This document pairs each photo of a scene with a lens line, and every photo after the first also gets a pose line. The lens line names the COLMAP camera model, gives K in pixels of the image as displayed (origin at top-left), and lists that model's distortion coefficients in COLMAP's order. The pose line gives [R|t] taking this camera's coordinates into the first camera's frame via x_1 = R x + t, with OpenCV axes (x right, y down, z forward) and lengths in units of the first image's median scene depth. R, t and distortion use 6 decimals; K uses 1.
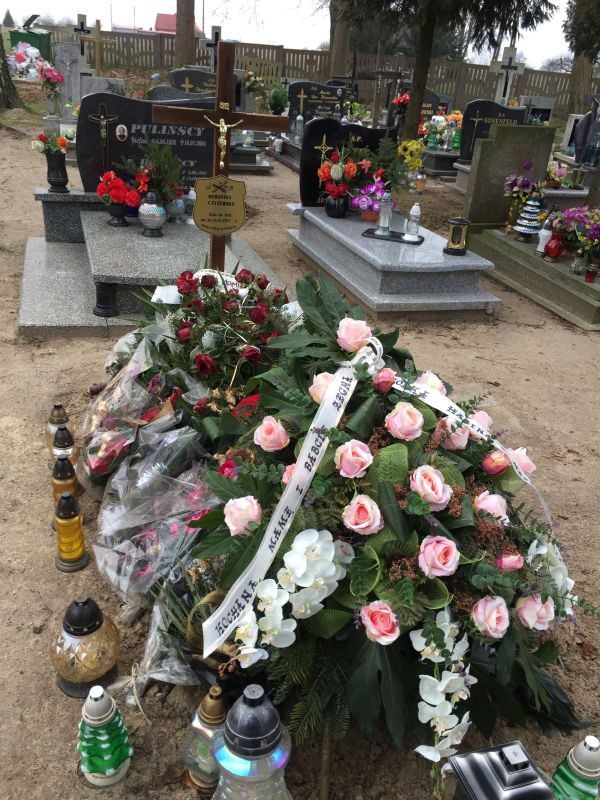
lens RADIAL K [[687.5, 0, 314.8], [0, 687.5, 376.6], [0, 0, 1]] dist [0.102891, -0.152704]
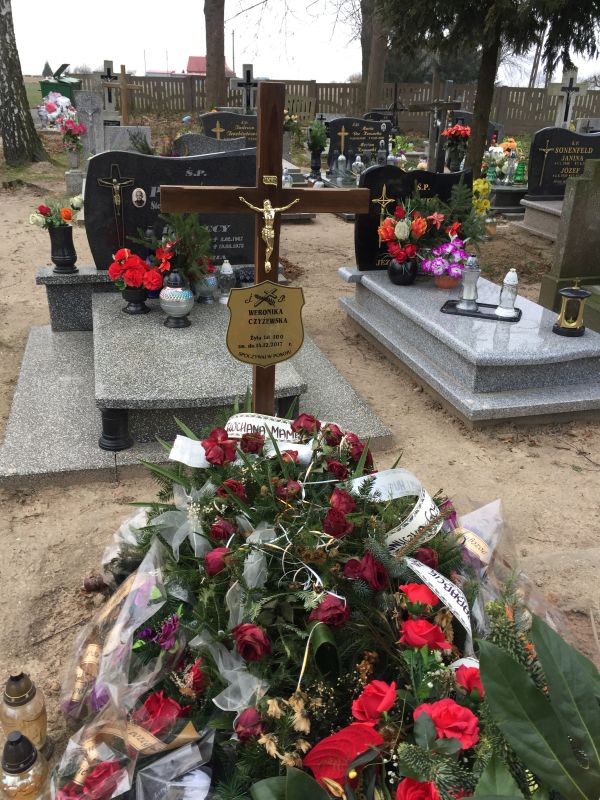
lens RADIAL K [[687.5, 0, 314.8], [0, 687.5, 376.6], [0, 0, 1]] dist [0.102891, -0.152704]
pose [[0.997844, -0.035404, -0.055257, -0.031767], [0.033204, 0.998638, -0.040244, -0.096420], [0.056607, 0.038323, 0.997661, 0.197506]]
